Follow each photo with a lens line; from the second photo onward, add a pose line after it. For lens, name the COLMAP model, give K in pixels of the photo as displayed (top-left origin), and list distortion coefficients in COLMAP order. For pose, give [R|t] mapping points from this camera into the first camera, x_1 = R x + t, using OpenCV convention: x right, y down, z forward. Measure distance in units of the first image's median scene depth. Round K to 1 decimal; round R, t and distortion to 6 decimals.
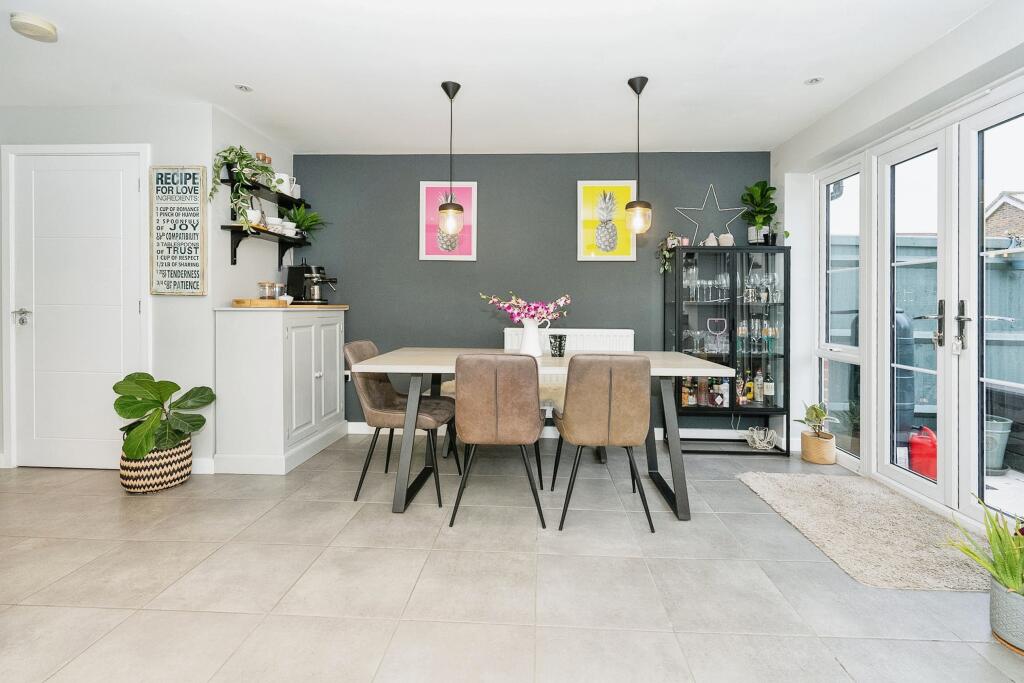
lens RADIAL K [[469.6, 0, 514.5], [0, 469.6, 311.2], [0, 0, 1]] dist [-0.006238, -0.000254]
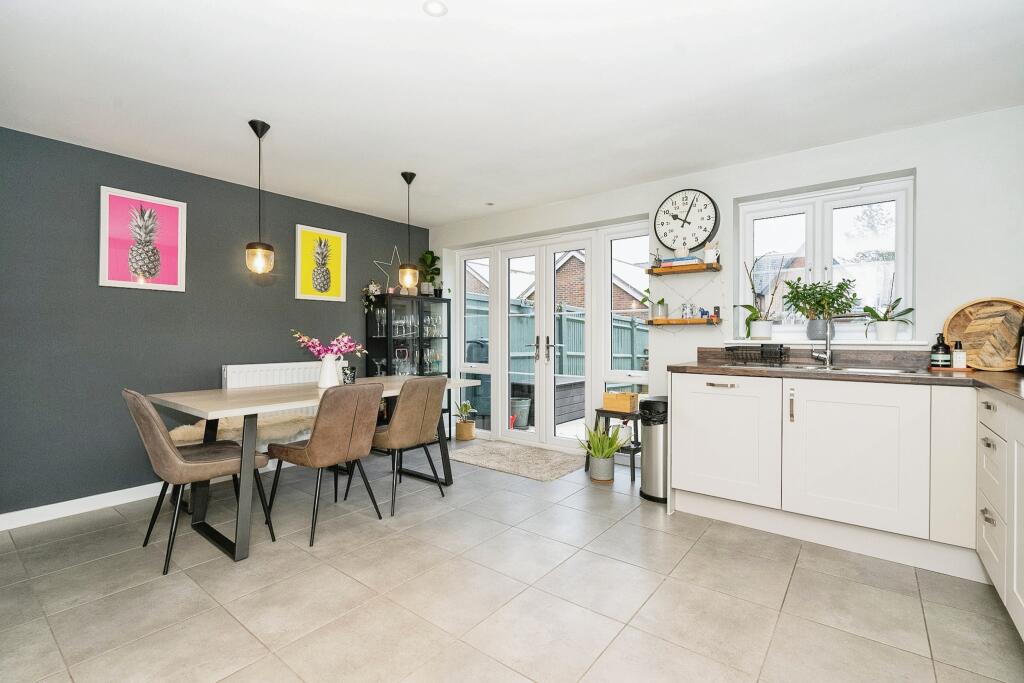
lens RADIAL K [[459.1, 0, 512.0], [0, 459.1, 341.5], [0, 0, 1]] dist [-0.001455, -0.000047]
pose [[0.577712, -0.017692, 0.816049, -0.580031], [0.015906, 0.999819, 0.010416, -0.017569], [-0.816086, 0.006962, 0.577889, -0.003523]]
